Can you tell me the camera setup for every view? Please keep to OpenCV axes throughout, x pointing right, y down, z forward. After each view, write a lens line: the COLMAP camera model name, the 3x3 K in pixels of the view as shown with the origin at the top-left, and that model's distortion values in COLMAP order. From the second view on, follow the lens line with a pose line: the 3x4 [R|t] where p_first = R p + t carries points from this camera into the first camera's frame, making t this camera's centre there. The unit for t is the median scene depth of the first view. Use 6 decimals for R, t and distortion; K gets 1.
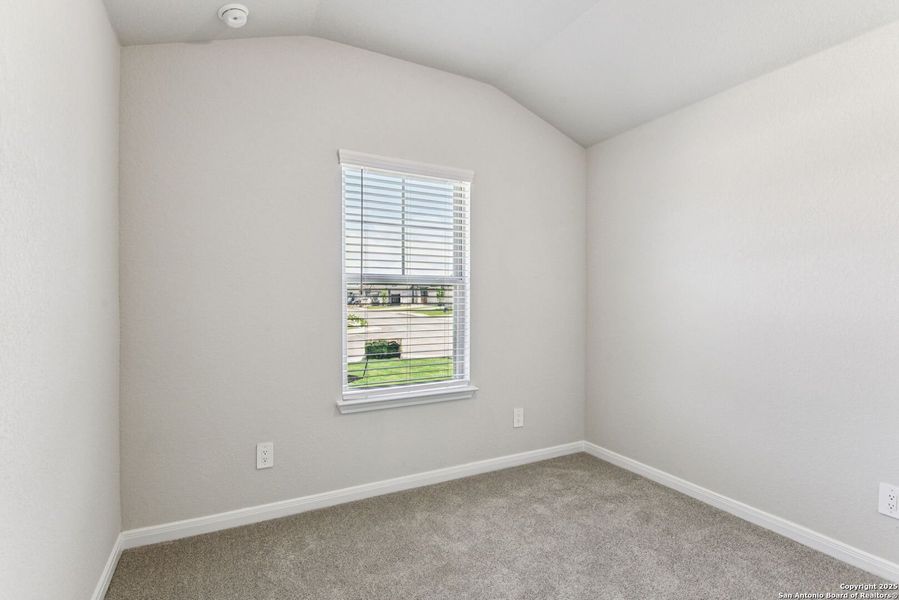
lens RADIAL K [[419.6, 0, 447.7], [0, 419.6, 315.8], [0, 0, 1]] dist [-0.018666, -0.000475]
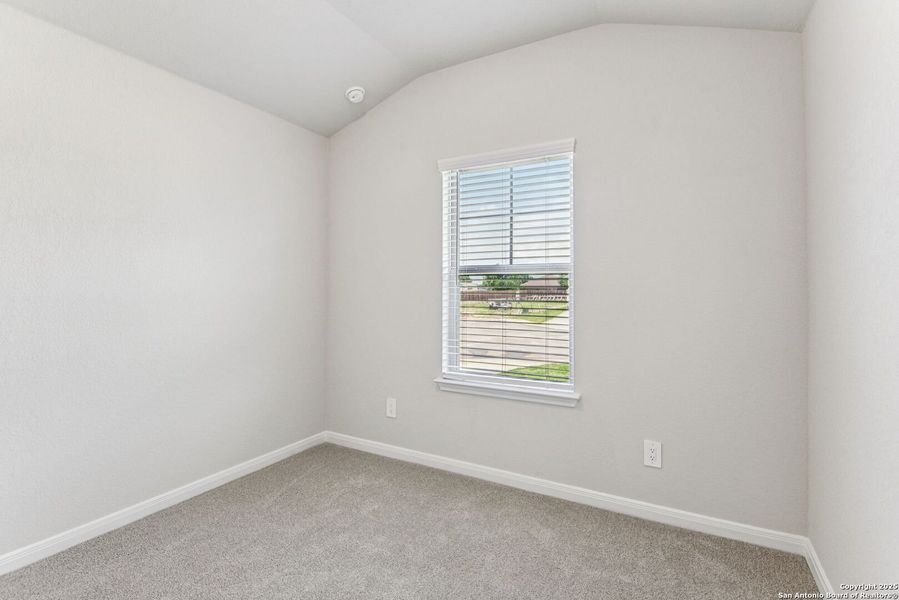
lens RADIAL K [[429.5, 0, 446.8], [0, 429.5, 296.7], [0, 0, 1]] dist [-0.015110, -0.001018]
pose [[0.545123, 0.011673, -0.838275, 0.731719], [-0.032857, 0.999432, -0.007449, -0.011190], [0.837712, 0.031604, 0.545197, 0.366535]]
